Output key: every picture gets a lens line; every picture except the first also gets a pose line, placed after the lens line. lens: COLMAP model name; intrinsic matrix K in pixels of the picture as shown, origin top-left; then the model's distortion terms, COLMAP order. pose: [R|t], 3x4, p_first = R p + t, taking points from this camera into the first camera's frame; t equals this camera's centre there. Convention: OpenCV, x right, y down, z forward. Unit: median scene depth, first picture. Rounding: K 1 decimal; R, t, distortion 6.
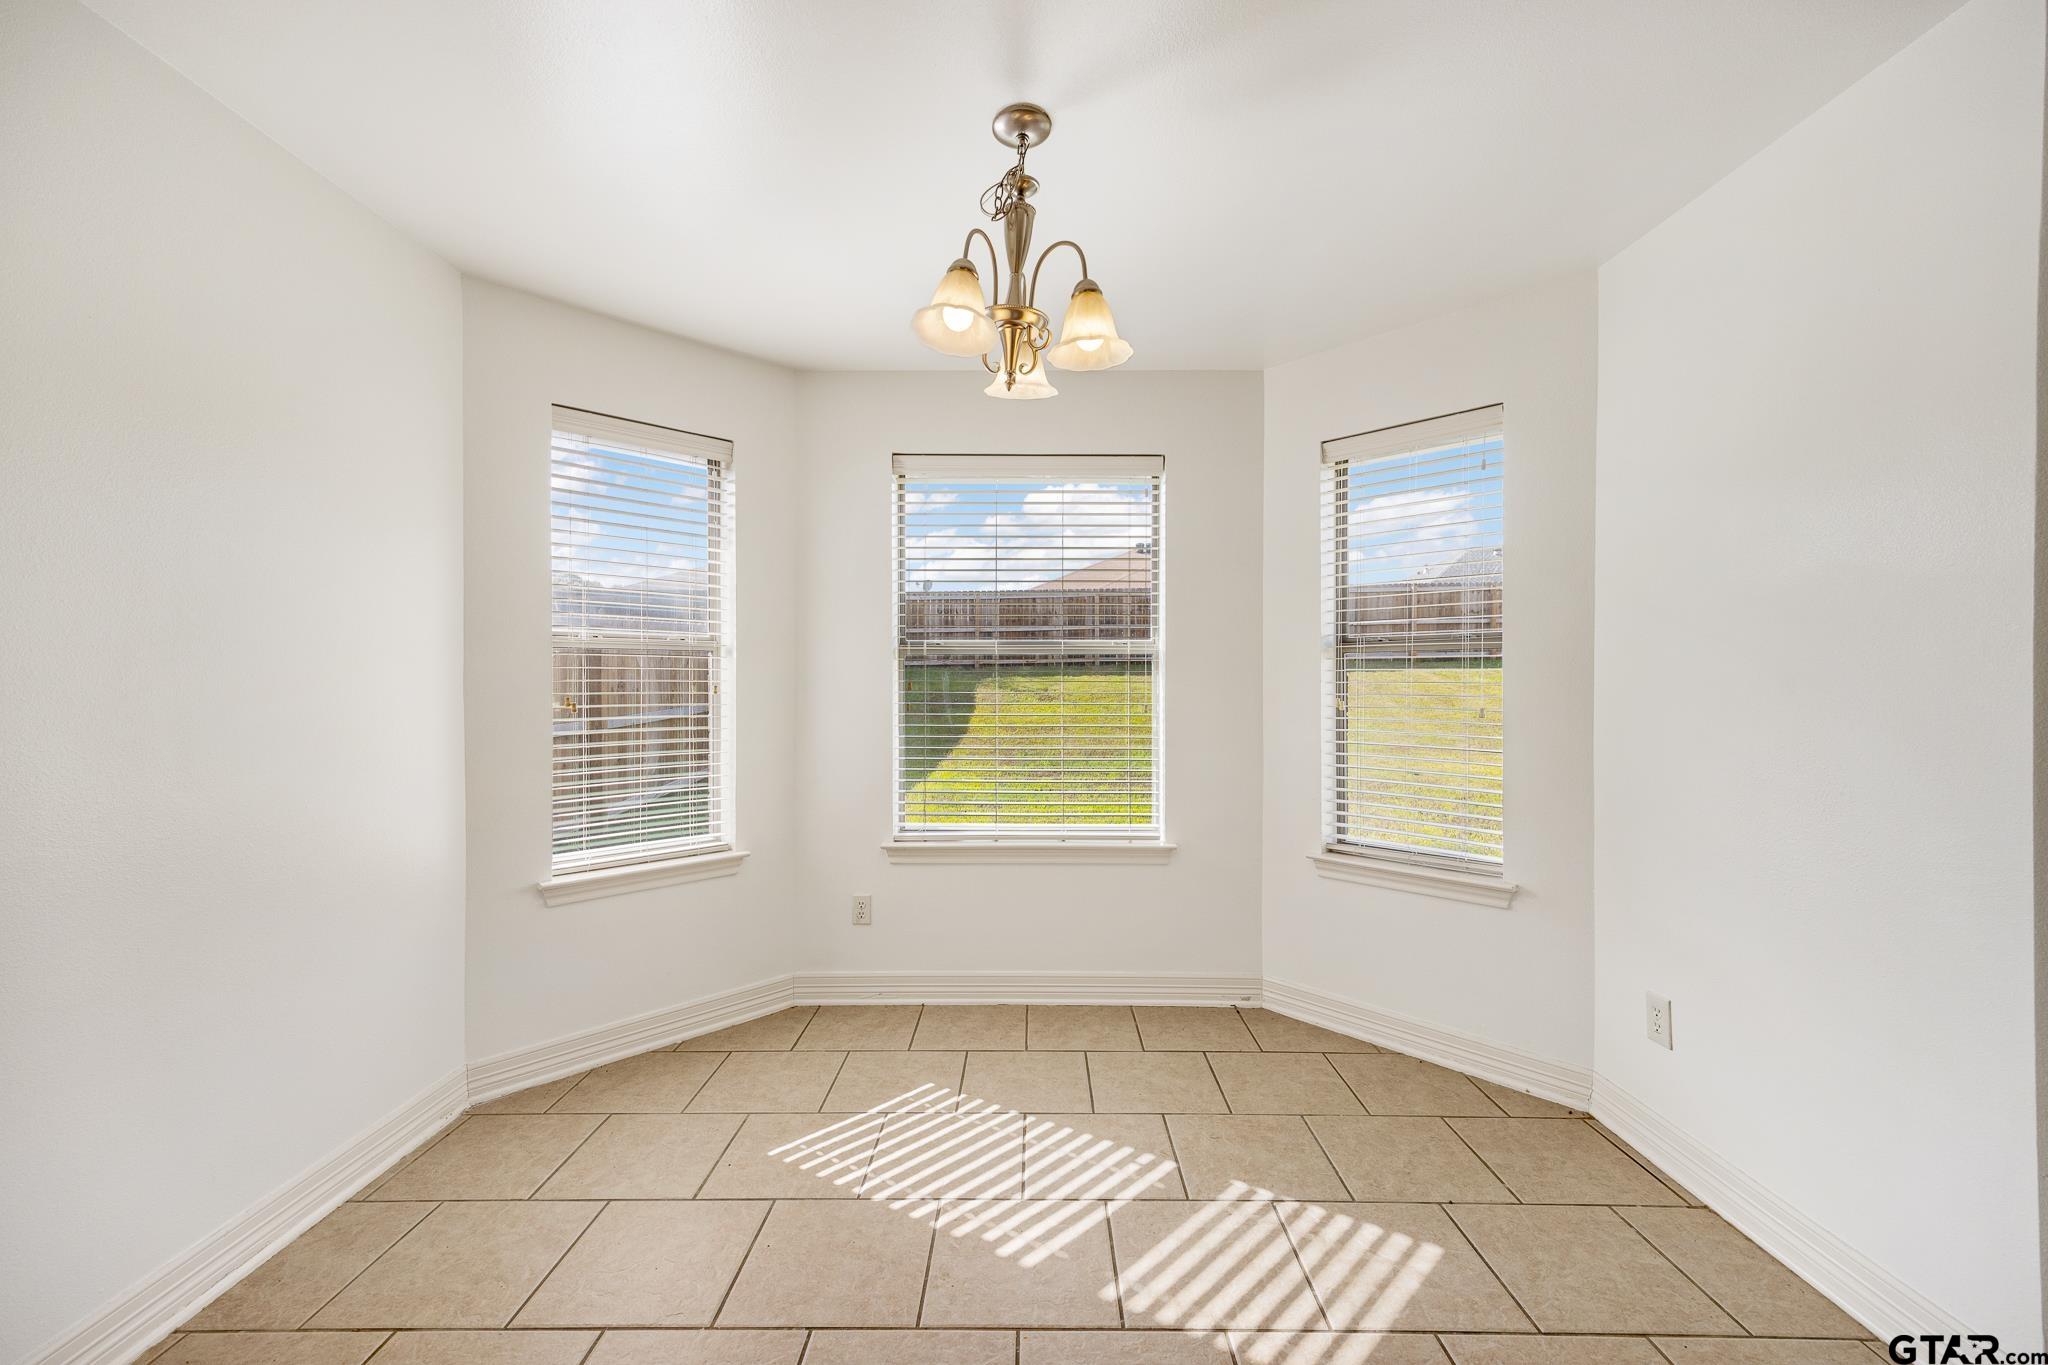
lens RADIAL K [[820.7, 0, 1024.0], [0, 820.7, 682.5], [0, 0, 1]] dist [-0.001193, -0.000095]
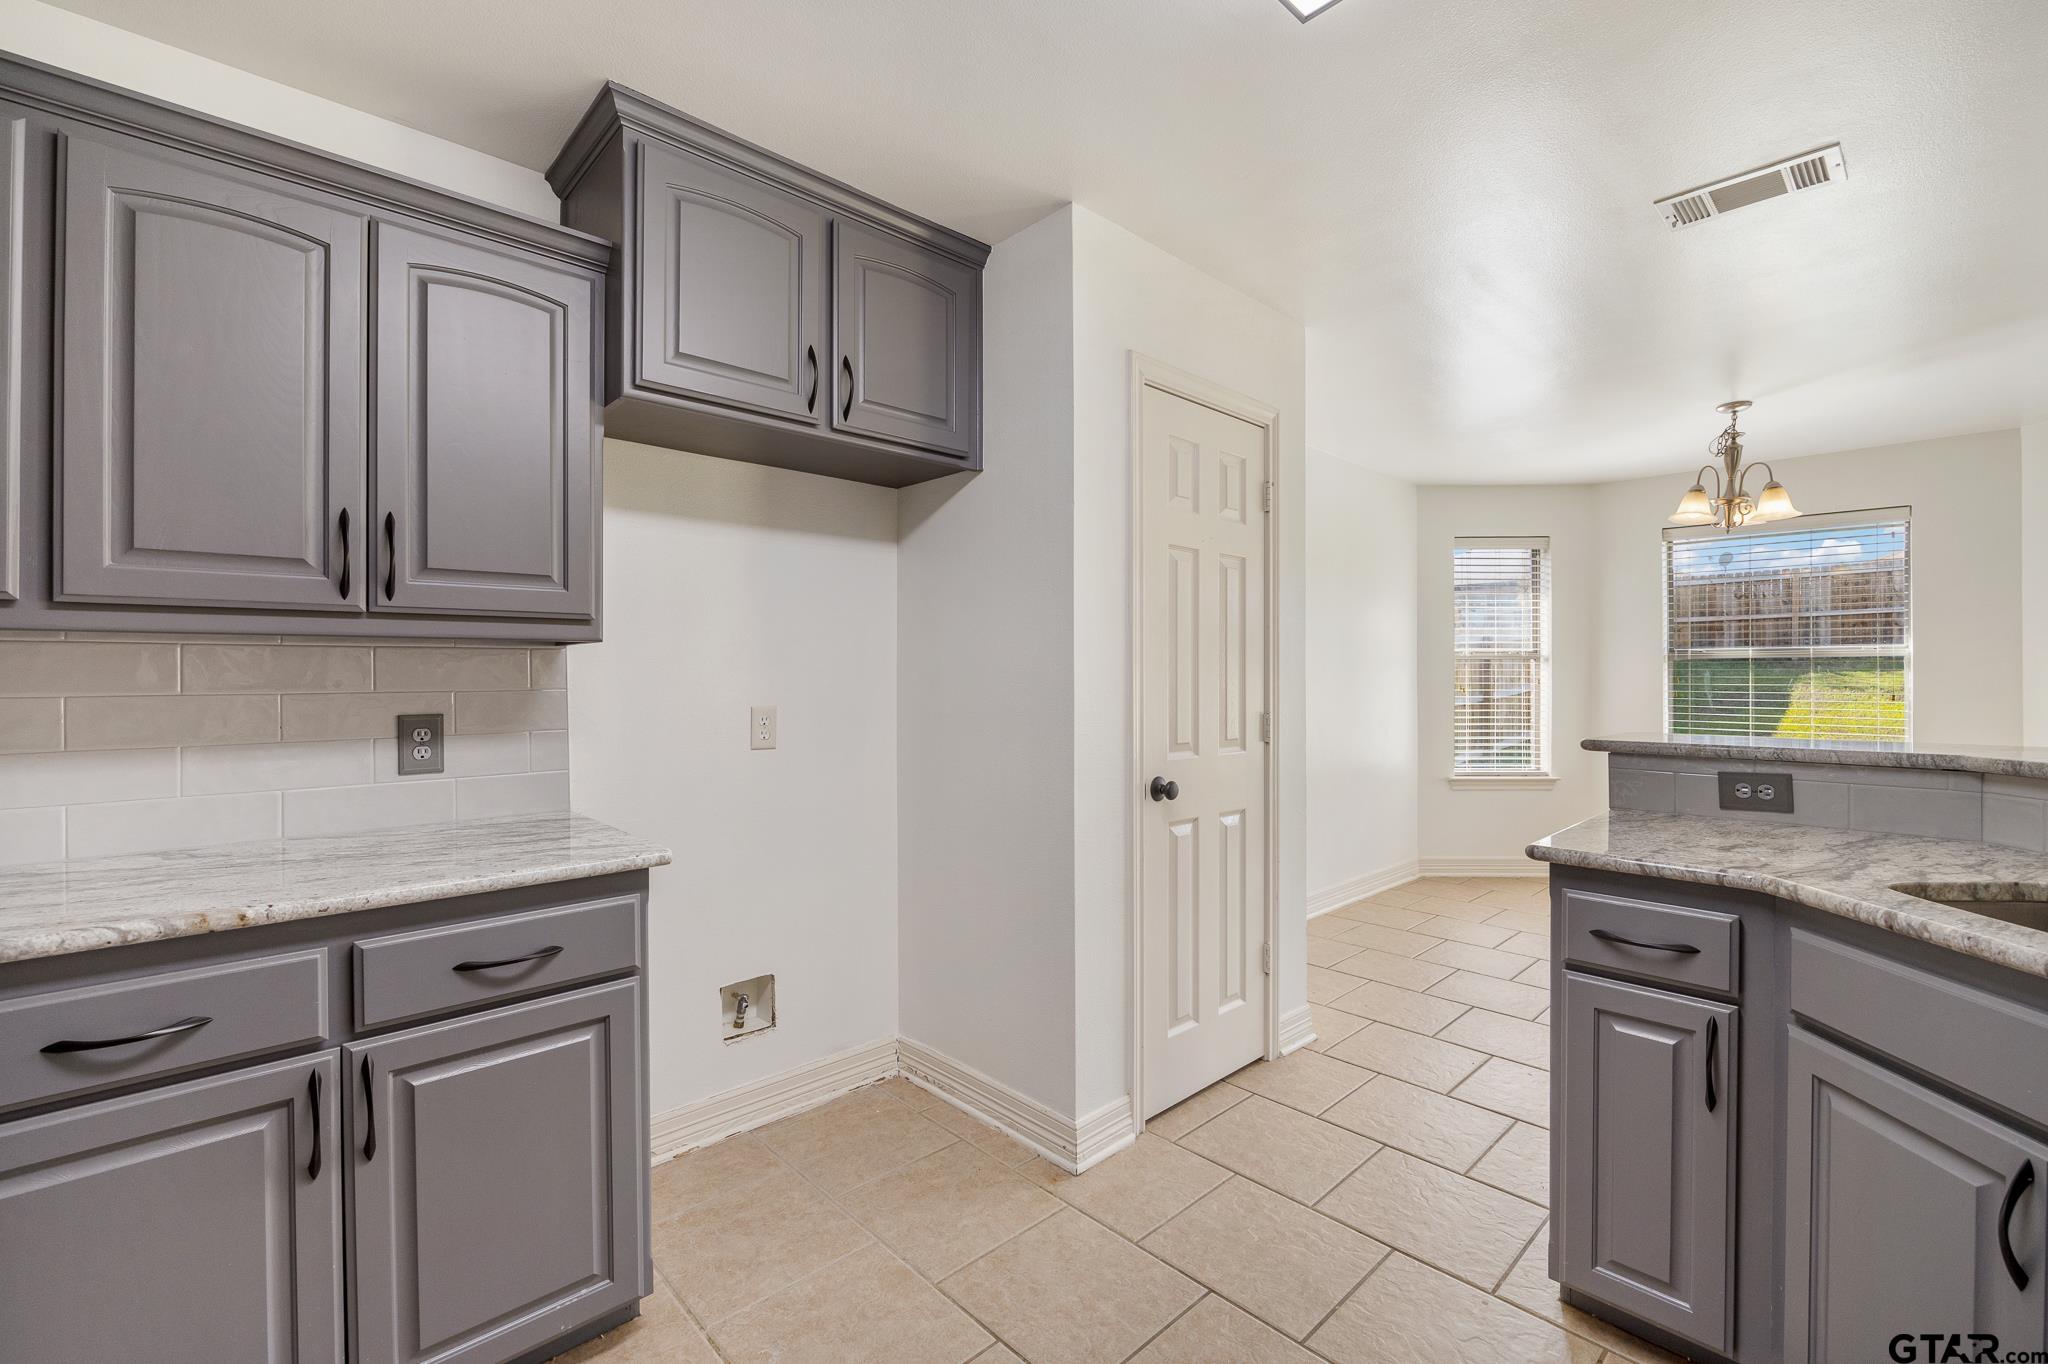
lens RADIAL K [[867.4, 0, 1024.0], [0, 867.4, 682.0], [0, 0, 1]] dist [-0.016982, -0.000211]
pose [[0.689808, 0.005006, -0.723975, 0.186592], [-0.000217, 0.999977, 0.006707, -0.002328], [0.723992, -0.004470, 0.689794, -1.012807]]
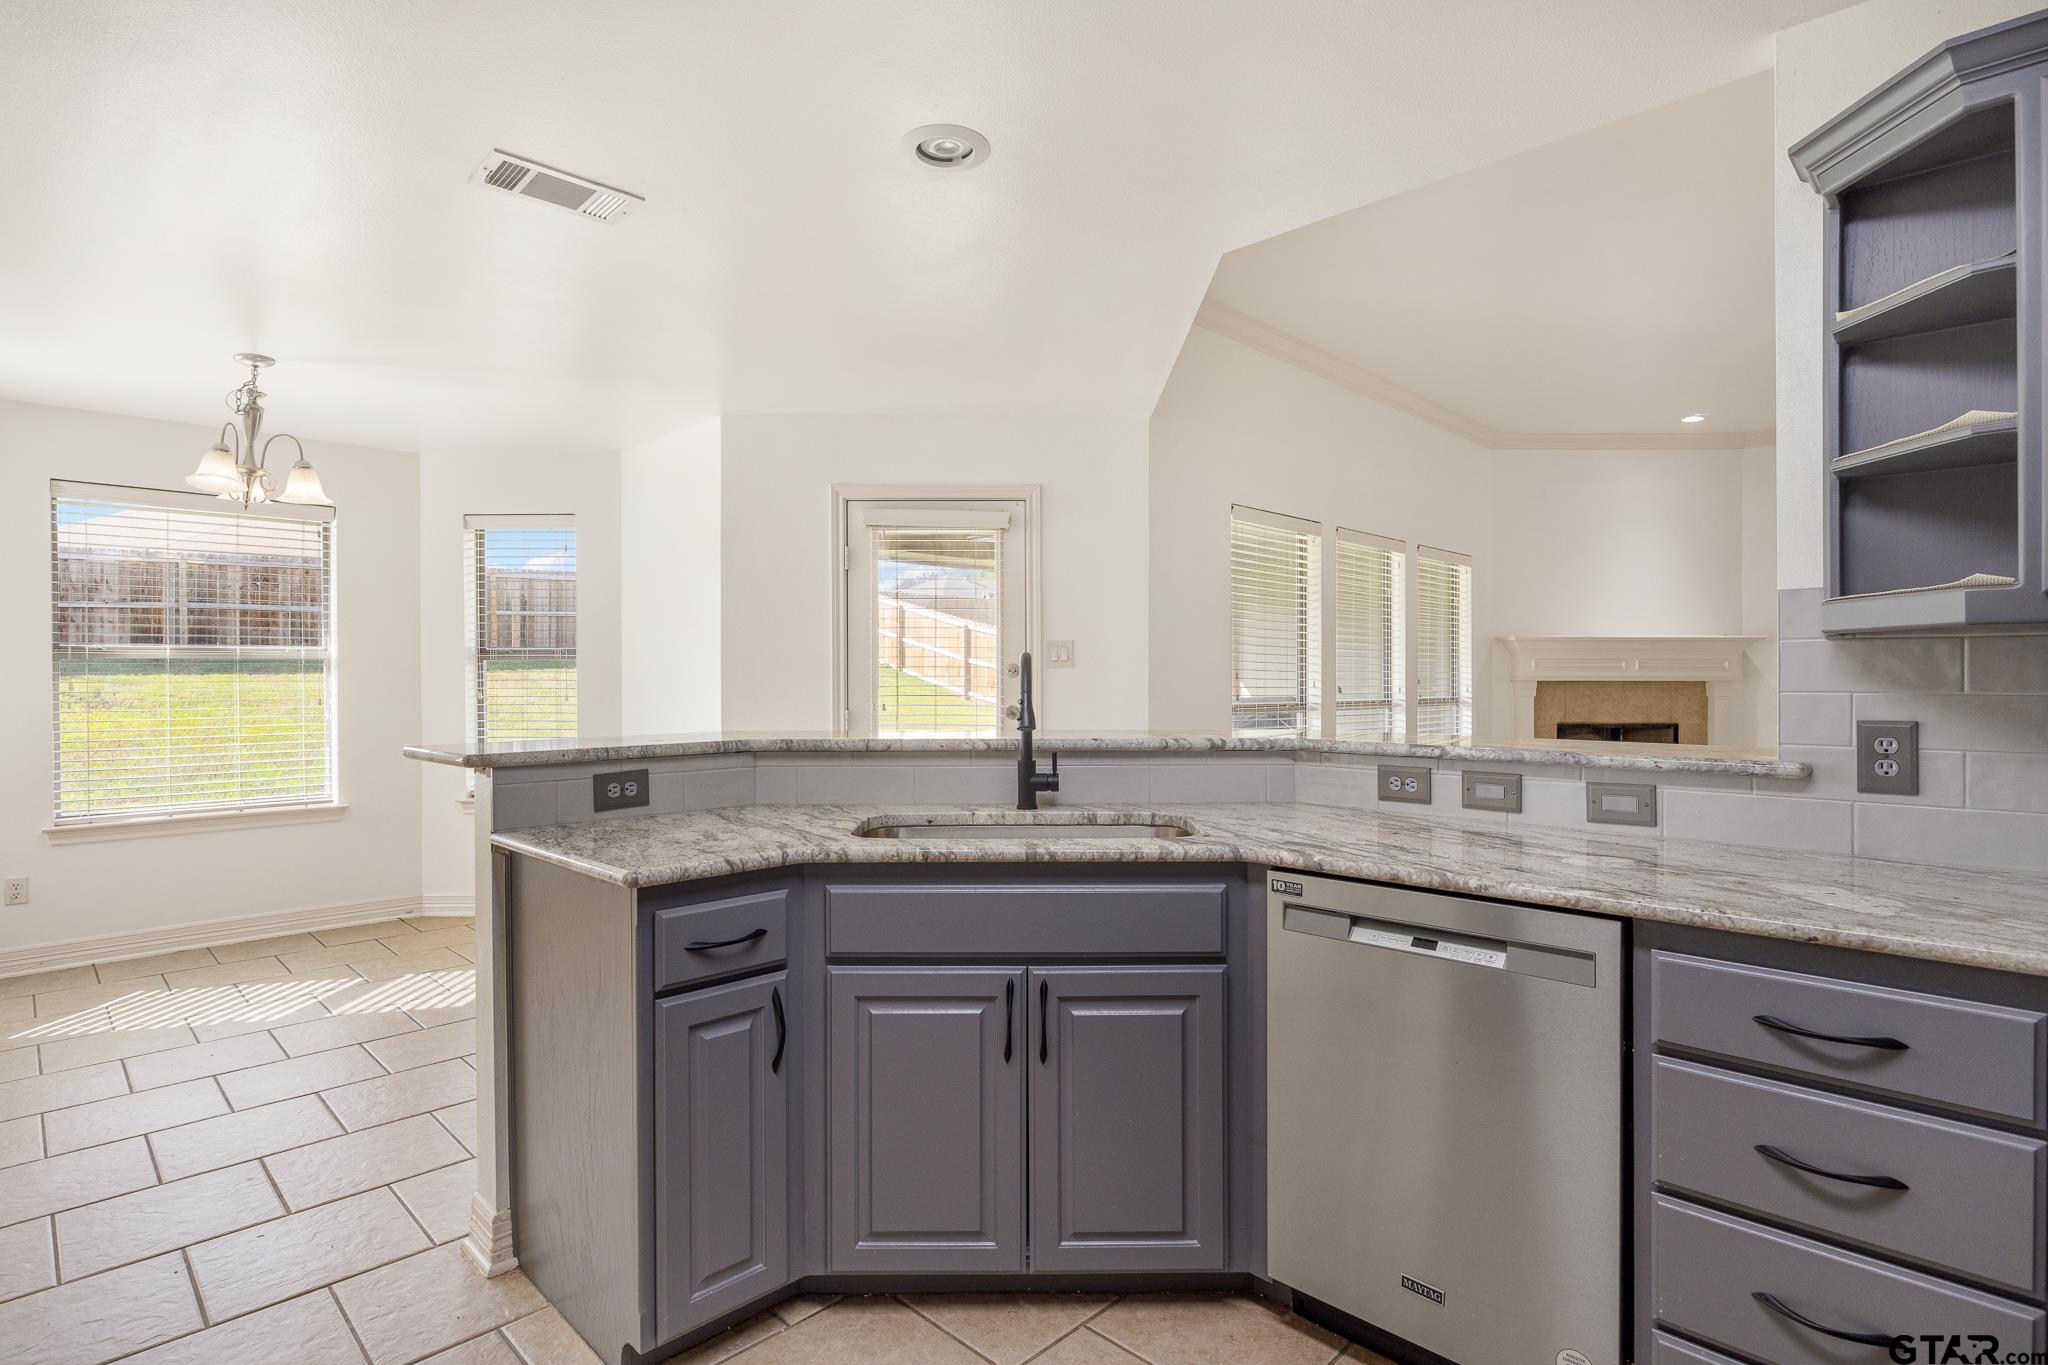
lens RADIAL K [[1027.6, 0, 1024.0], [0, 1027.6, 682.5], [0, 0, 1]] dist [-0.001647, -0.001194]
pose [[0.699629, -0.007498, 0.714467, -0.239316], [0.004515, 0.999971, 0.006073, -0.002962], [-0.714492, -0.001023, 0.699643, -0.957840]]
